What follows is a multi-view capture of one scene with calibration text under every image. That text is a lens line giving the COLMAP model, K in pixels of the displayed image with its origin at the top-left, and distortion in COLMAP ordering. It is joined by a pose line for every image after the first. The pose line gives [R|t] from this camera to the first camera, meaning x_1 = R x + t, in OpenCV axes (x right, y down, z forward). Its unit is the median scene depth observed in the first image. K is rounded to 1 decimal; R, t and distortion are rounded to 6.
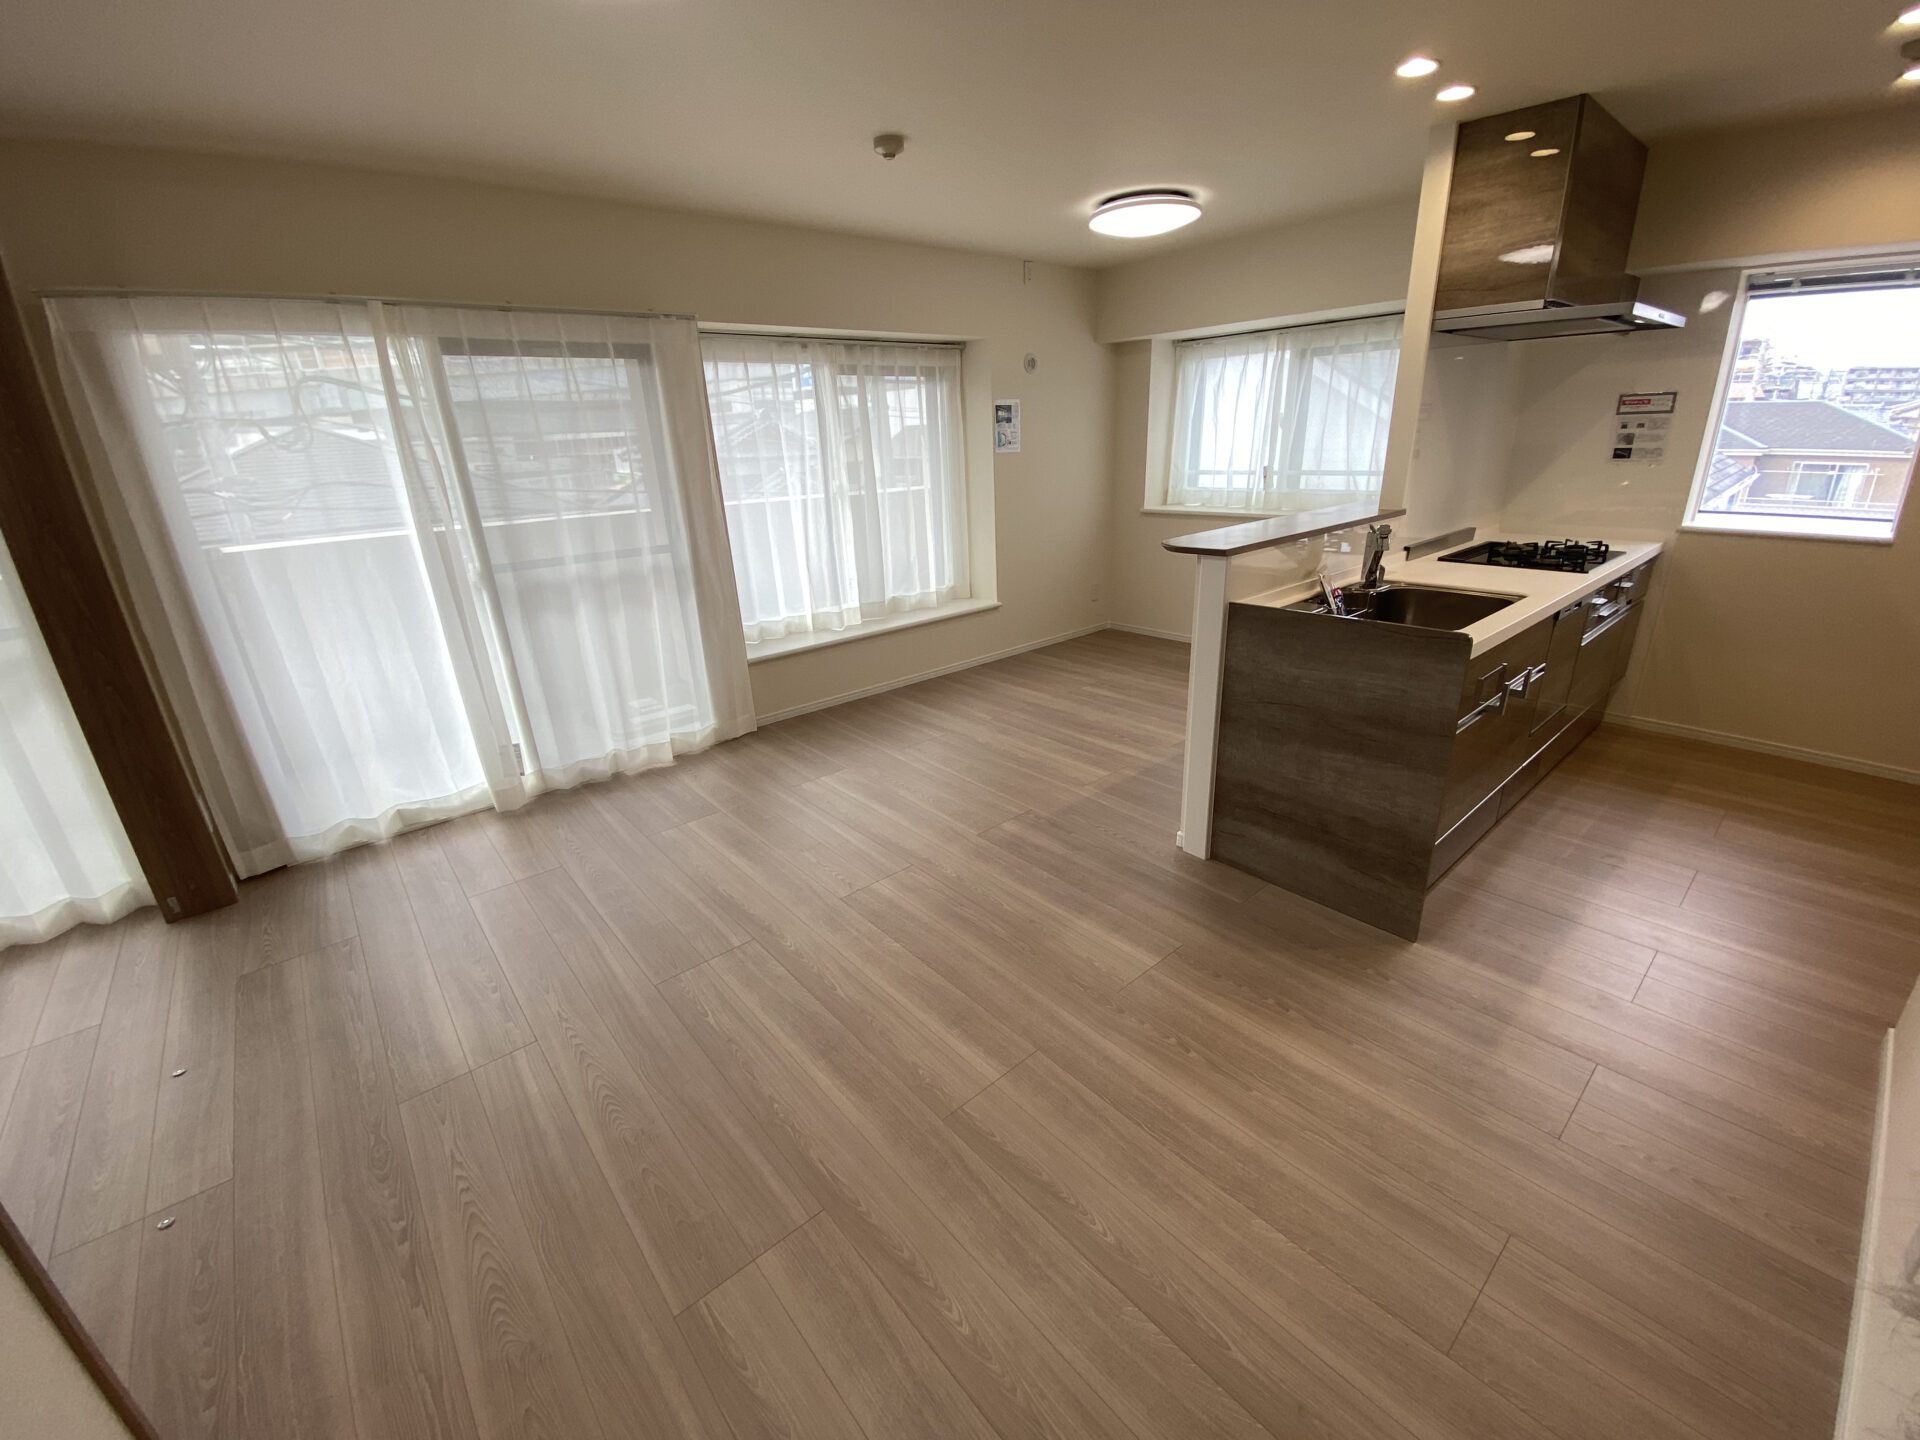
lens RADIAL K [[788.6, 0, 973.7], [0, 788.6, 712.3], [0, 0, 1]] dist [0.001152, -0.010960]
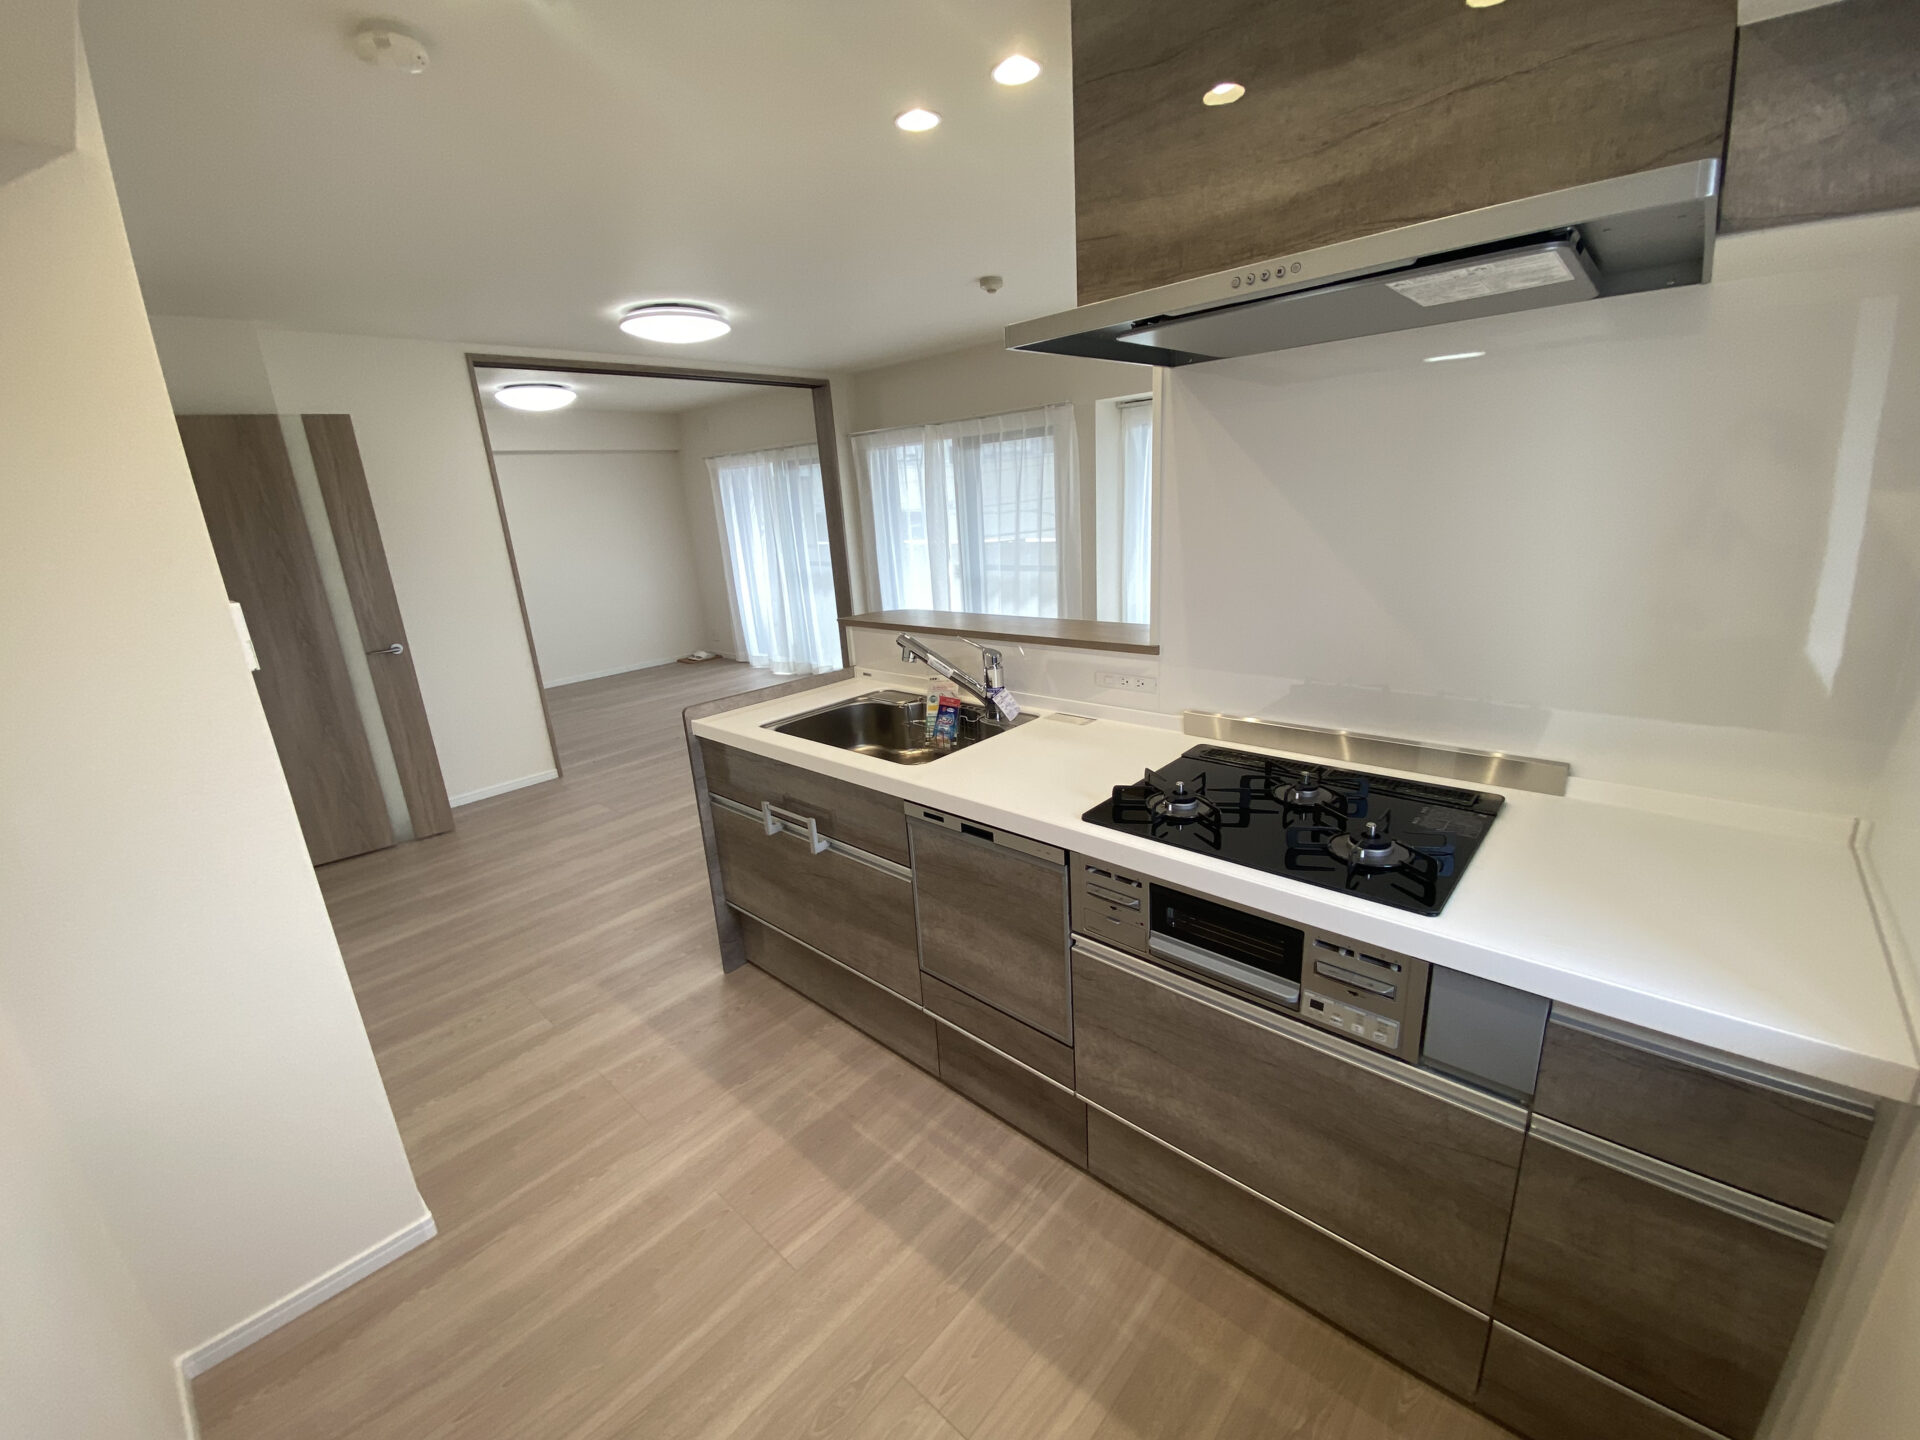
lens RADIAL K [[788.6, 0, 962.2], [0, 788.6, 720.1], [0, 0, 1]] dist [0.001152, -0.010960]
pose [[0.116473, 0.305056, -0.945185, 1.110943], [-0.276509, 0.923997, 0.264144, -0.316718], [0.953927, 0.230587, 0.191971, 0.715687]]
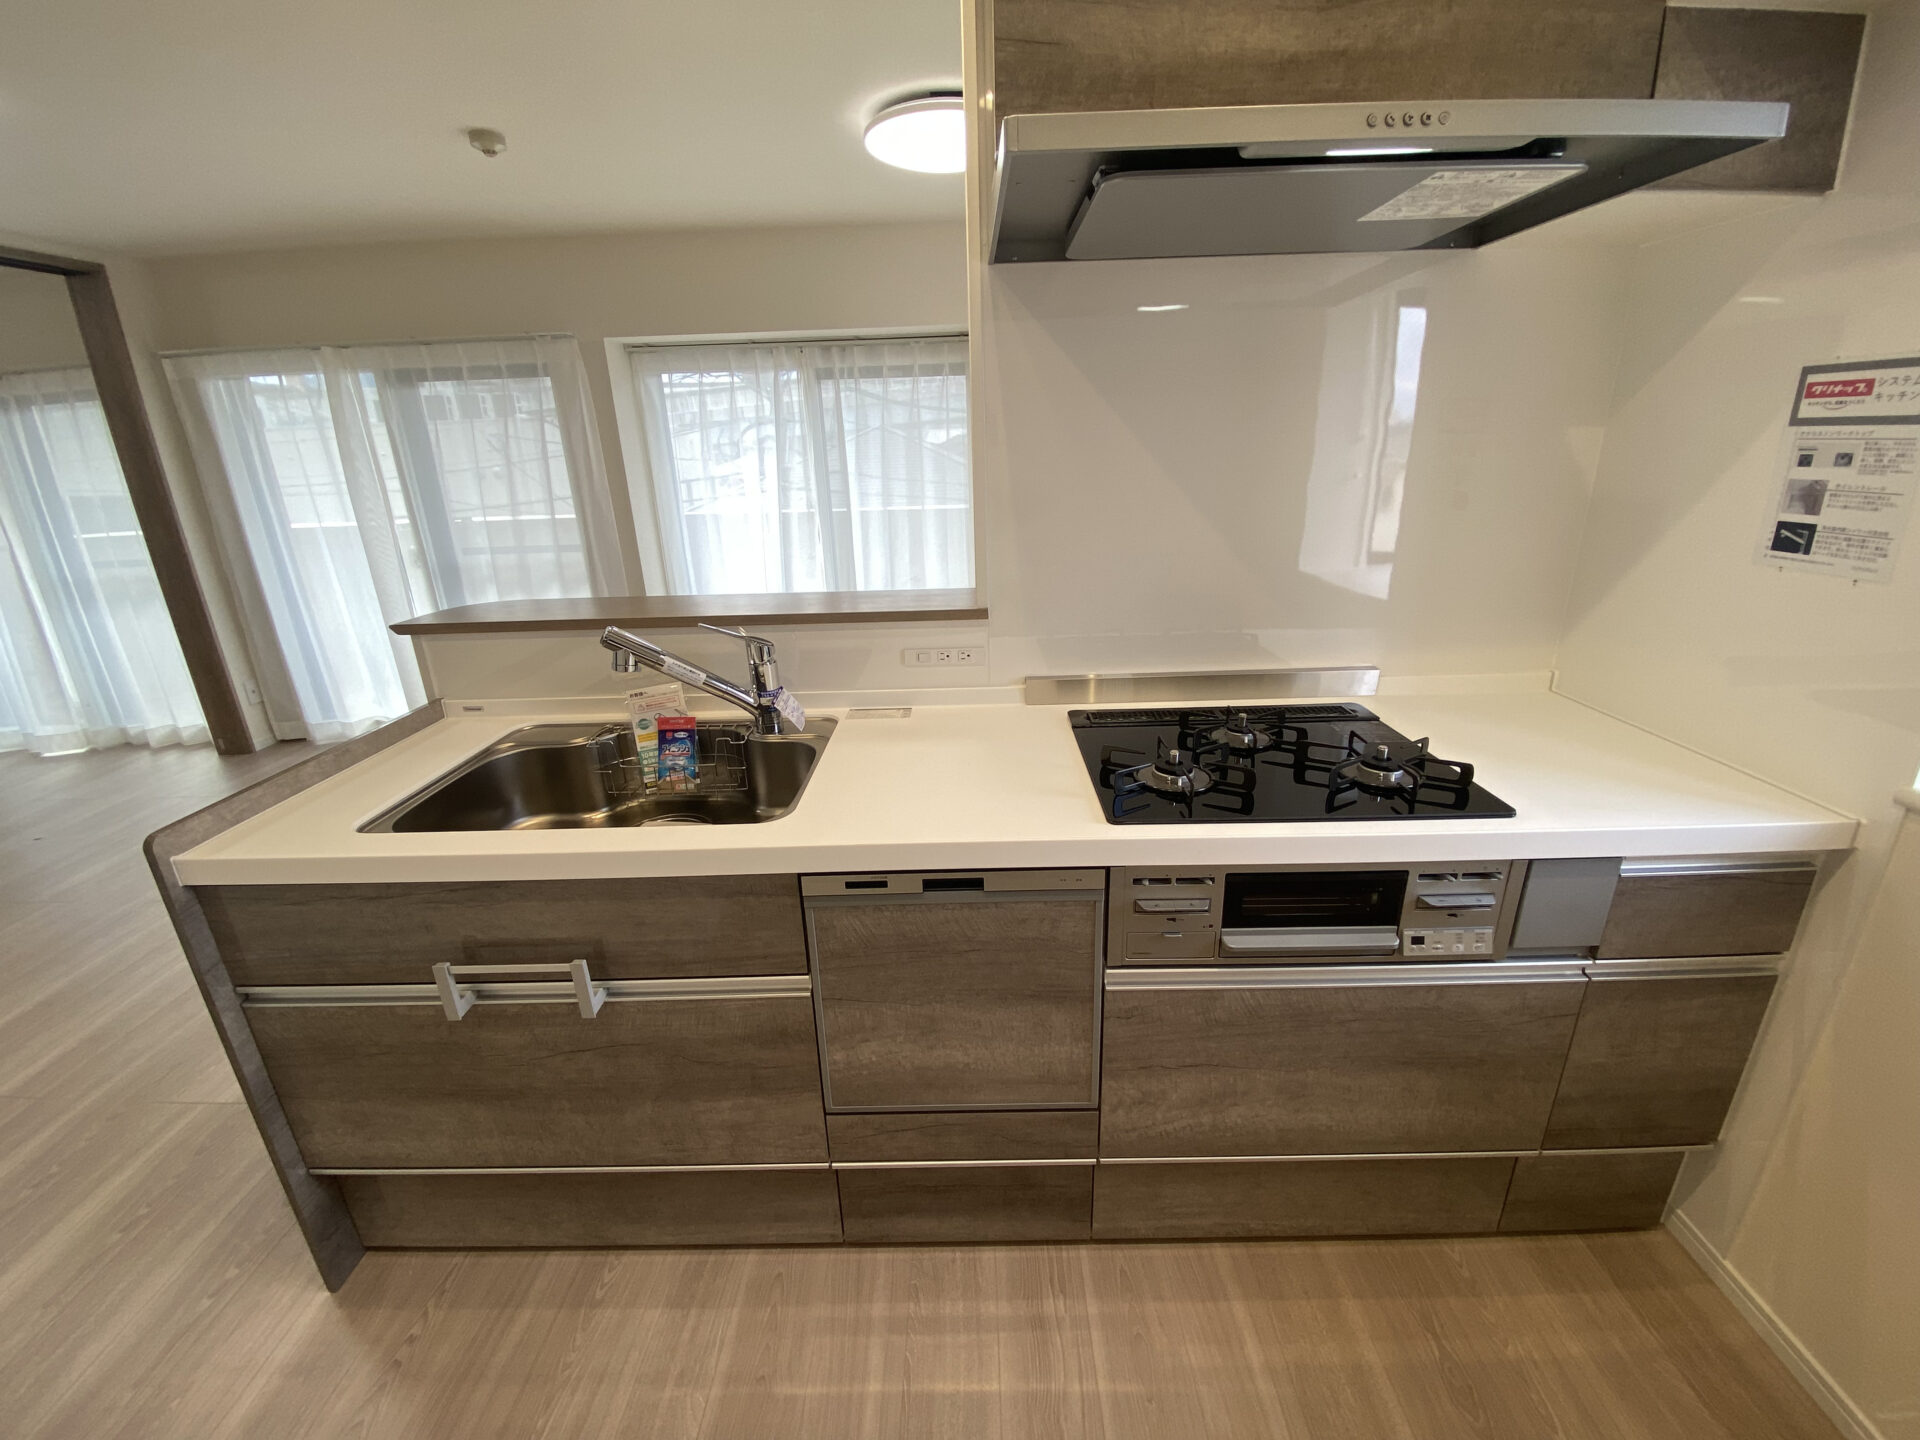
lens RADIAL K [[788.6, 0, 974.2], [0, 788.6, 719.3], [0, 0, 1]] dist [0.001152, -0.010960]
pose [[0.752222, 0.229259, -0.617740, 0.859107], [-0.219151, 0.971193, 0.093576, -0.224834], [0.621398, 0.064988, 0.780795, 0.561433]]
